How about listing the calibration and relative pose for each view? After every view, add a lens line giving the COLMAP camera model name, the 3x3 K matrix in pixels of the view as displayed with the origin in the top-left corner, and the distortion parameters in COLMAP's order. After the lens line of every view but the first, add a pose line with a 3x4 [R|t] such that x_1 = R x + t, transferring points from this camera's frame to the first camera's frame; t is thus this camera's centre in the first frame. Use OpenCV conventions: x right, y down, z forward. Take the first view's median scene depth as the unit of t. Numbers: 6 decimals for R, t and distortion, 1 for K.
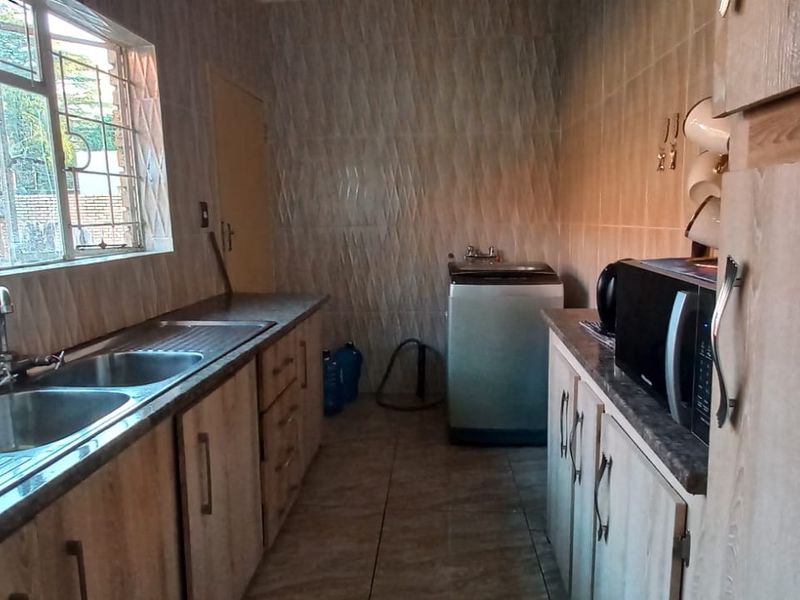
lens RADIAL K [[528.7, 0, 398.7], [0, 528.7, 292.7], [0, 0, 1]] dist [0.010742, 0.007472]
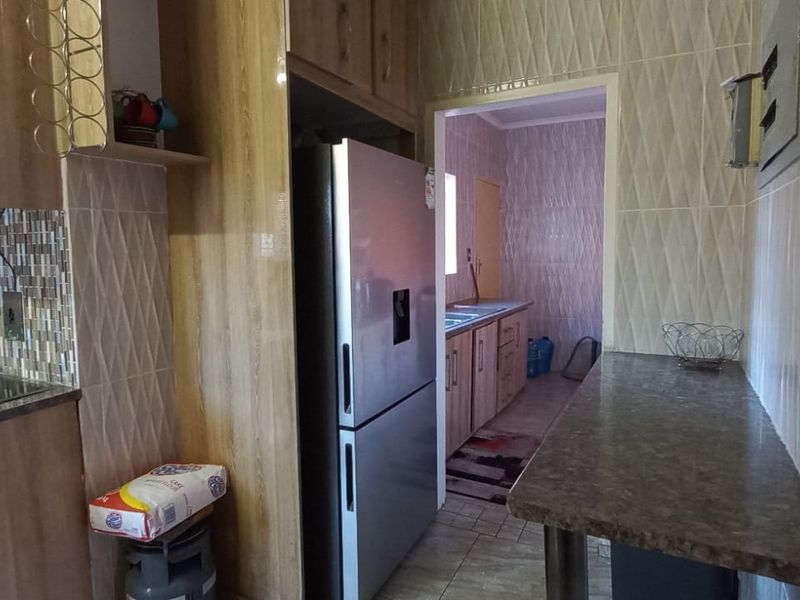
lens RADIAL K [[528.7, 0, 403.5], [0, 528.7, 294.2], [0, 0, 1]] dist [0.010742, 0.007472]
pose [[0.927534, 0.040754, -0.371510, 0.093883], [-0.063054, 0.996852, -0.048070, 0.073953], [0.368382, 0.068012, 0.927184, -0.622240]]
